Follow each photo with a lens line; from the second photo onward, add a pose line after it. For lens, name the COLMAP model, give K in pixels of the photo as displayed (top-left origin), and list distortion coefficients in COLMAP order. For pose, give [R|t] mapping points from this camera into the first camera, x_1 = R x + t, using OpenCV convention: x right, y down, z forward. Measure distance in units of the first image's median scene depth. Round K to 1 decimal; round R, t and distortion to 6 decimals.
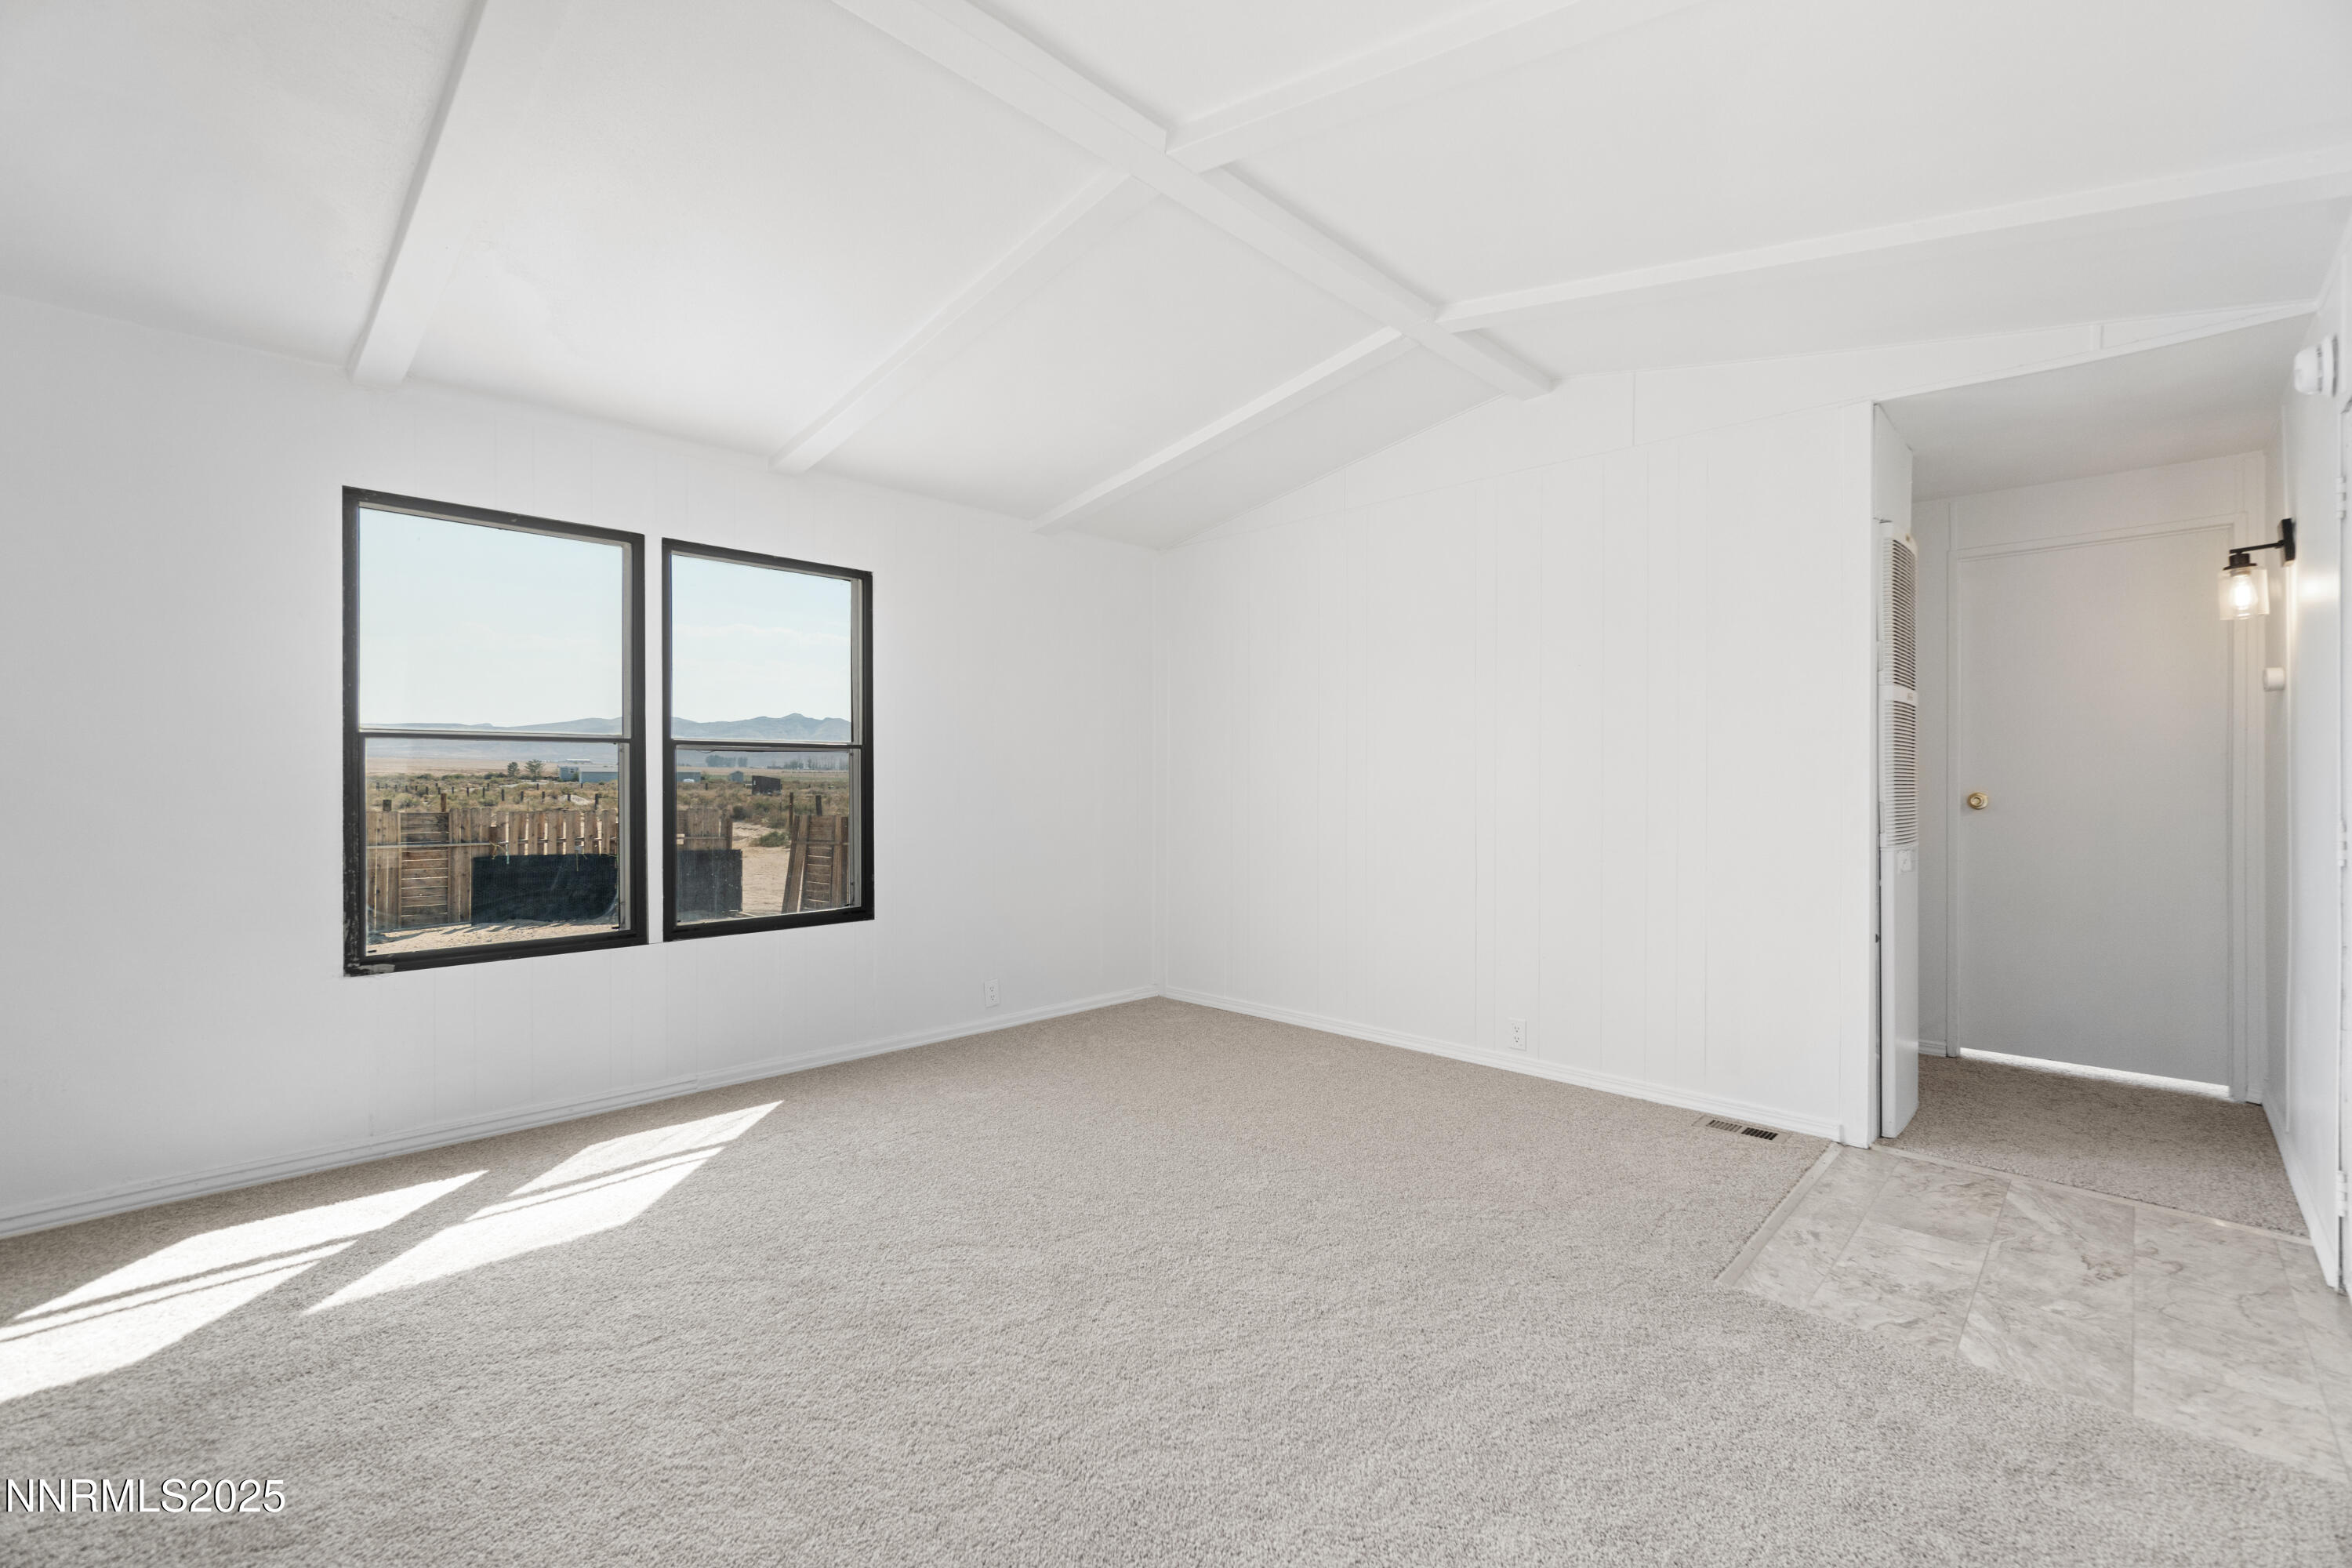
lens RADIAL K [[969.1, 0, 1170.9], [0, 969.1, 783.6], [0, 0, 1]] dist [-0.000065, 0.000006]
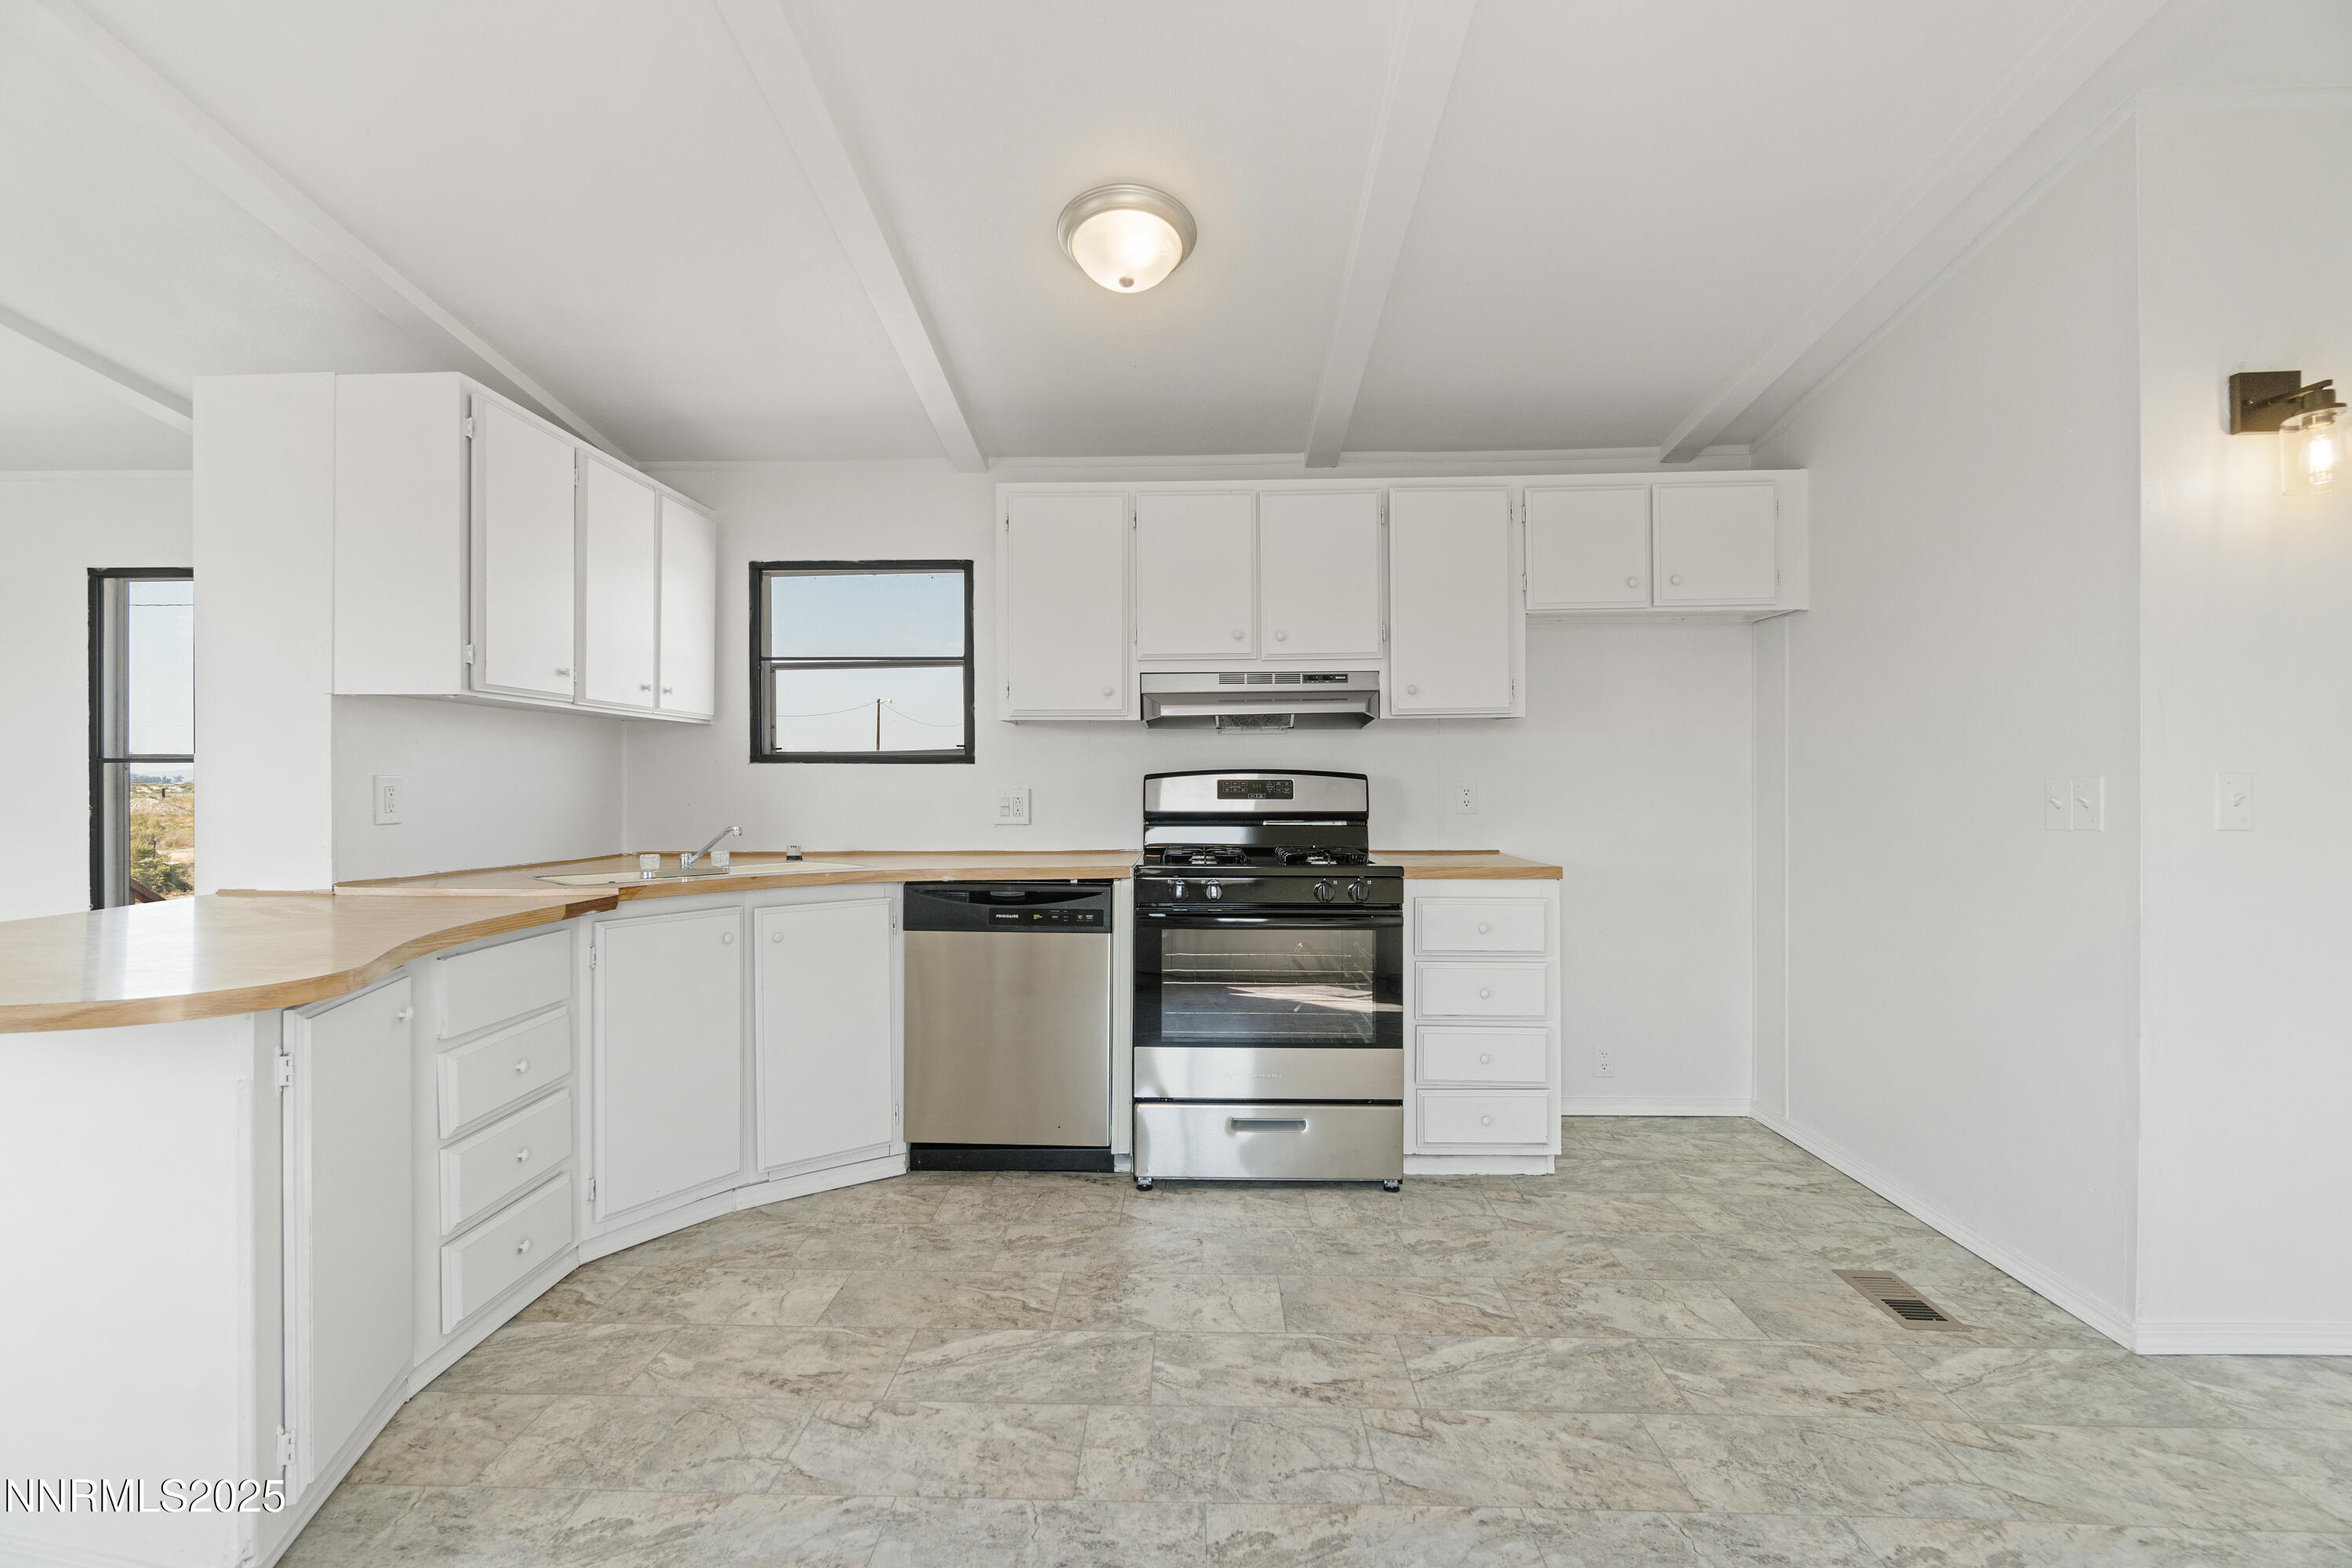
lens RADIAL K [[969.1, 0, 1223.9], [0, 969.1, 771.8], [0, 0, 1]] dist [-0.000065, 0.000006]
pose [[0.722308, 0.001690, -0.691569, 1.444335], [-0.008403, 0.999945, -0.006333, -0.034119], [0.691520, 0.010385, 0.722282, 0.309851]]
